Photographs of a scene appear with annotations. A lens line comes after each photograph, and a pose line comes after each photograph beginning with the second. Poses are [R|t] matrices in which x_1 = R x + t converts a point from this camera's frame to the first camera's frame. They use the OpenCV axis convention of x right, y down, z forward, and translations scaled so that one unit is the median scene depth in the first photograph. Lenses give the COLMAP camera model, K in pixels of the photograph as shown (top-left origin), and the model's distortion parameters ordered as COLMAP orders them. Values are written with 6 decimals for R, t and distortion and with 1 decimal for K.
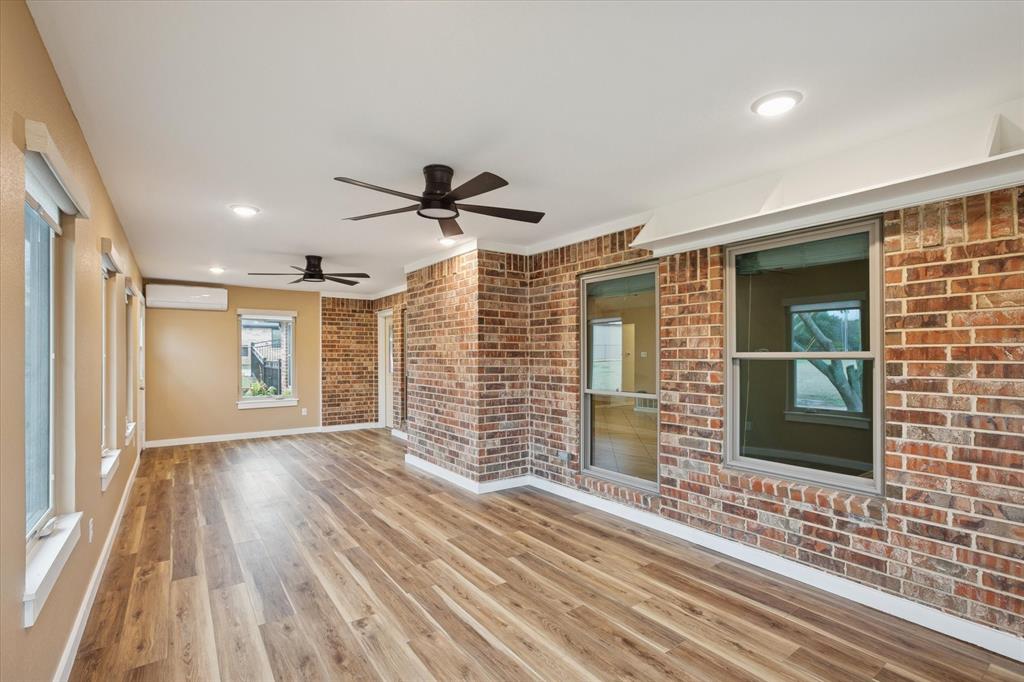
lens RADIAL K [[465.2, 0, 507.4], [0, 465.2, 347.6], [0, 0, 1]] dist [-0.003494, 0.000023]
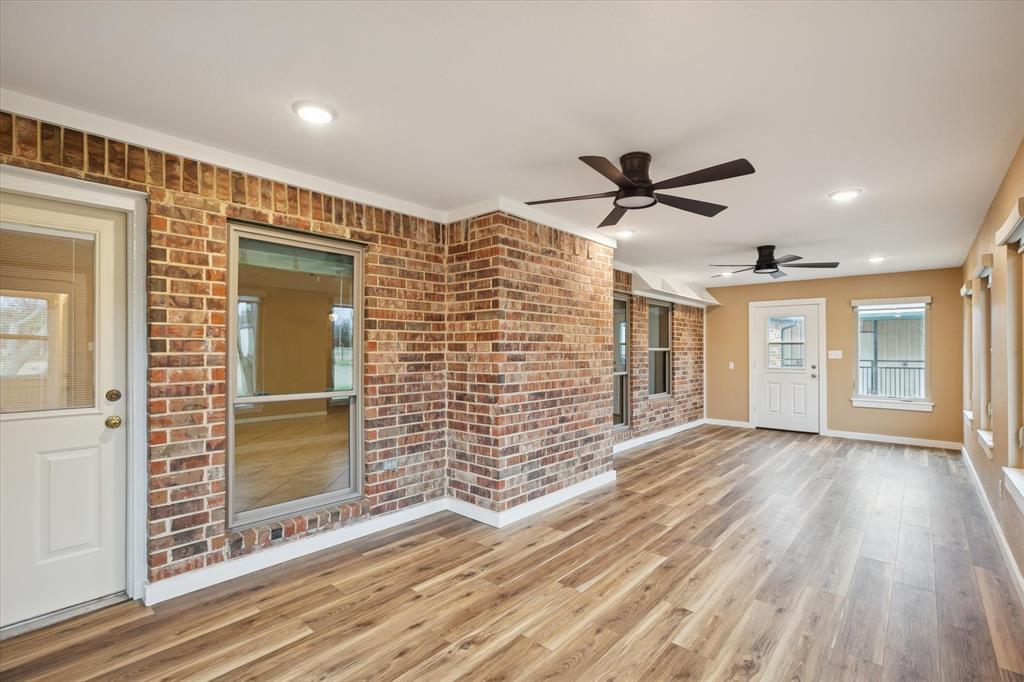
lens RADIAL K [[465.2, 0, 507.4], [0, 465.2, 347.6], [0, 0, 1]] dist [-0.003494, 0.000023]
pose [[-0.219114, 0.005576, 0.975683, -0.987864], [-0.018417, 0.999782, -0.009850, 0.027167], [-0.975526, -0.020128, -0.218963, 1.394925]]
